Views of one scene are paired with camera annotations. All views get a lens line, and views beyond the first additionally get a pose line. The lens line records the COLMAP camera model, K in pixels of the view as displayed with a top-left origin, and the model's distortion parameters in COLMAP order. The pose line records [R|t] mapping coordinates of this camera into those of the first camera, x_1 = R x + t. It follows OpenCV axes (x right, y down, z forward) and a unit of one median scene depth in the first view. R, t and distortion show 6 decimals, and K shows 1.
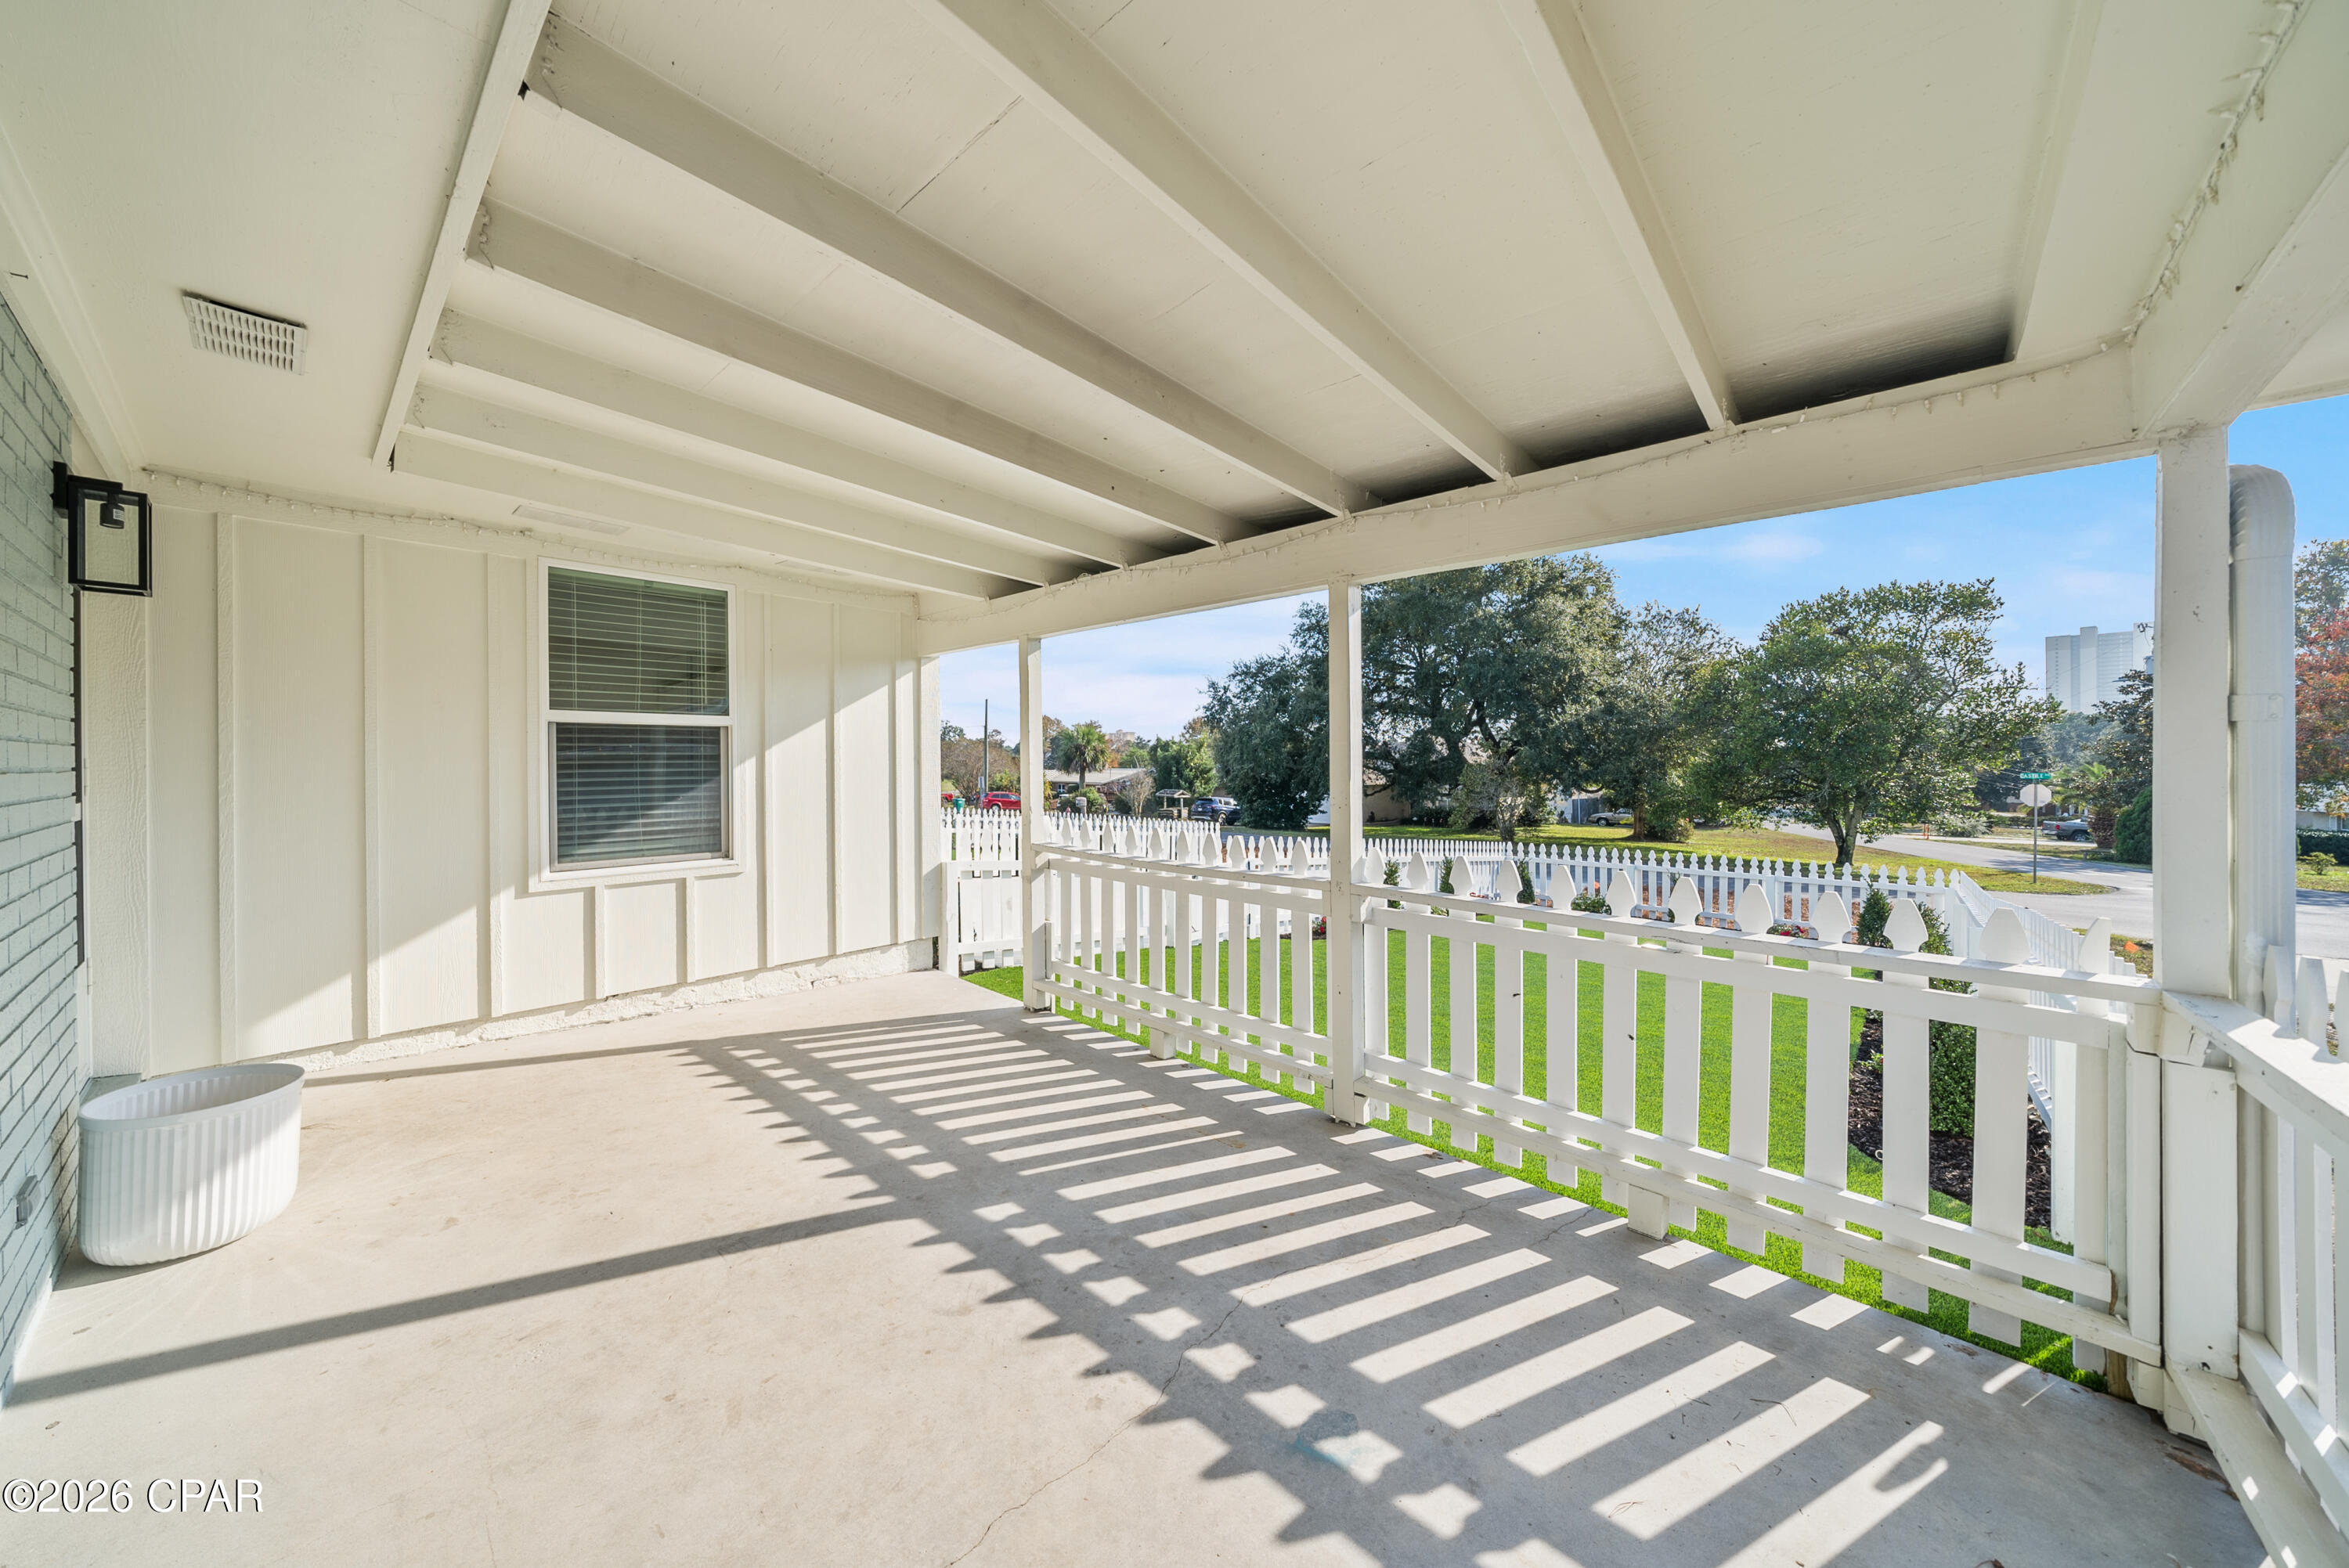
lens RADIAL K [[817.7, 0, 1167.4], [0, 817.7, 764.7], [0, 0, 1]] dist [-0.006346, 0.000463]
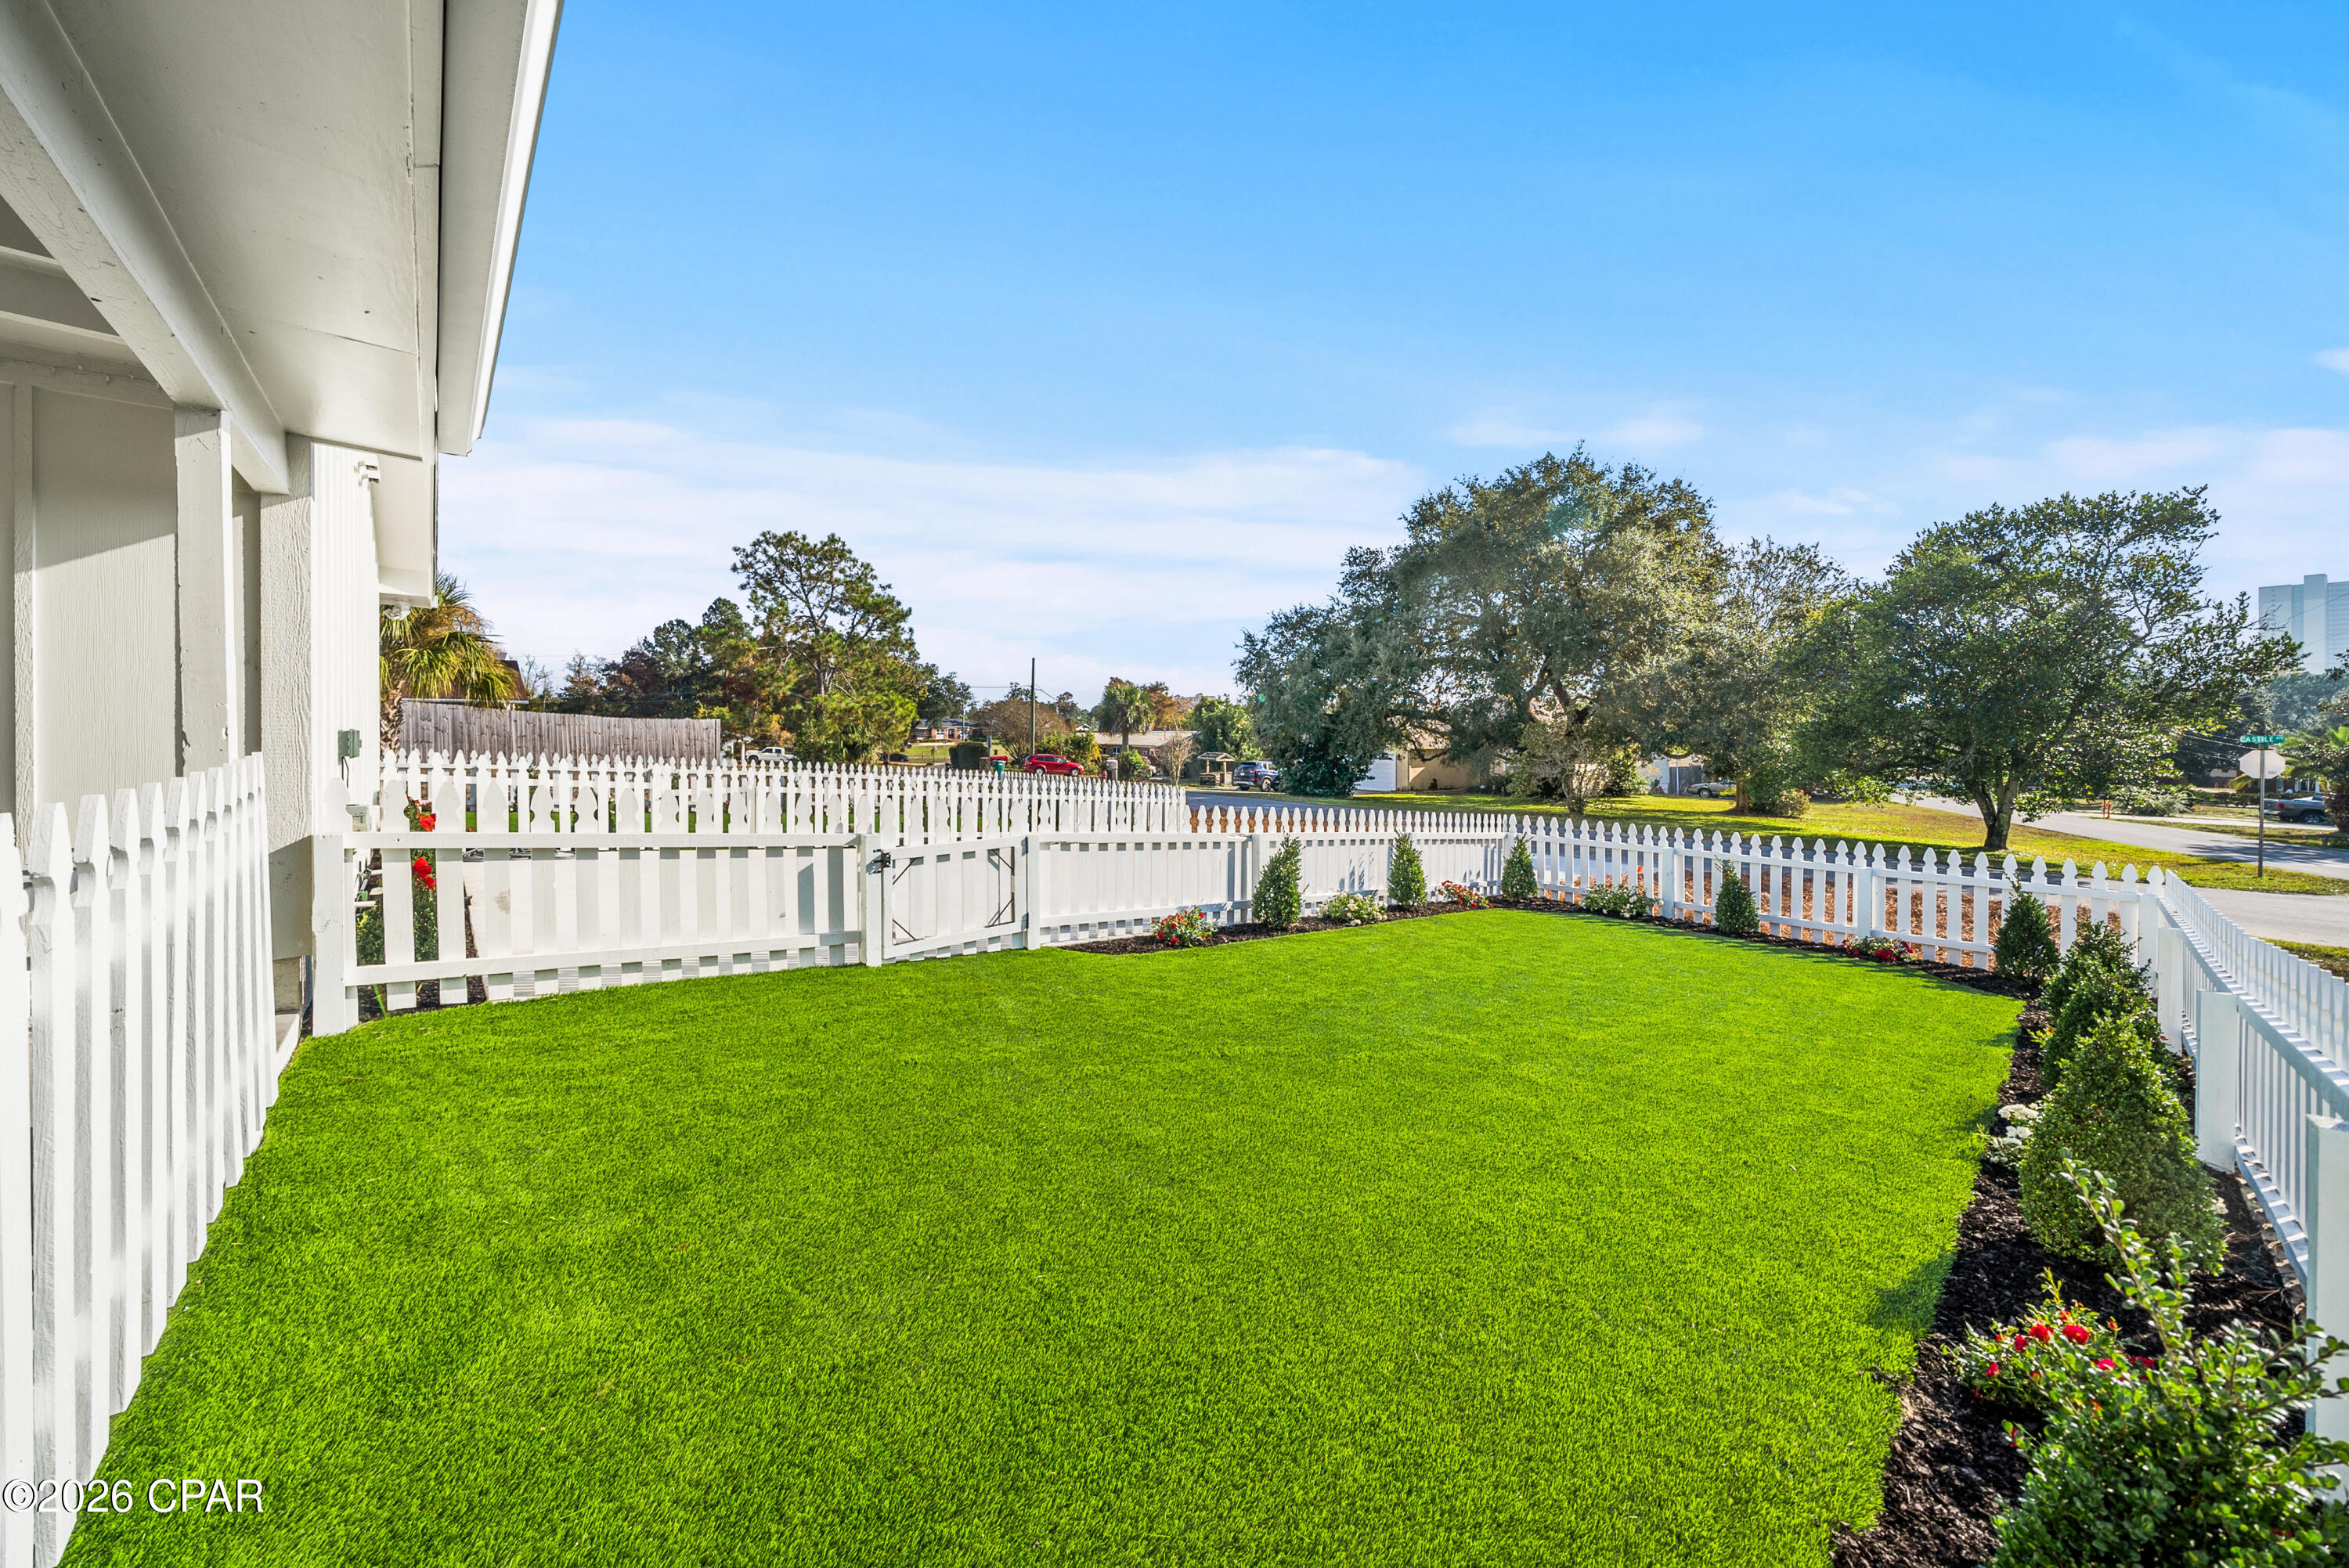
lens RADIAL K [[817.7, 0, 1187.5], [0, 817.7, 736.5], [0, 0, 1]] dist [-0.006346, 0.000463]
pose [[0.995356, 0.005495, -0.096106, 0.099609], [-0.004896, 0.999967, 0.006465, 0.009455], [0.096138, -0.005964, 0.995350, 0.108159]]
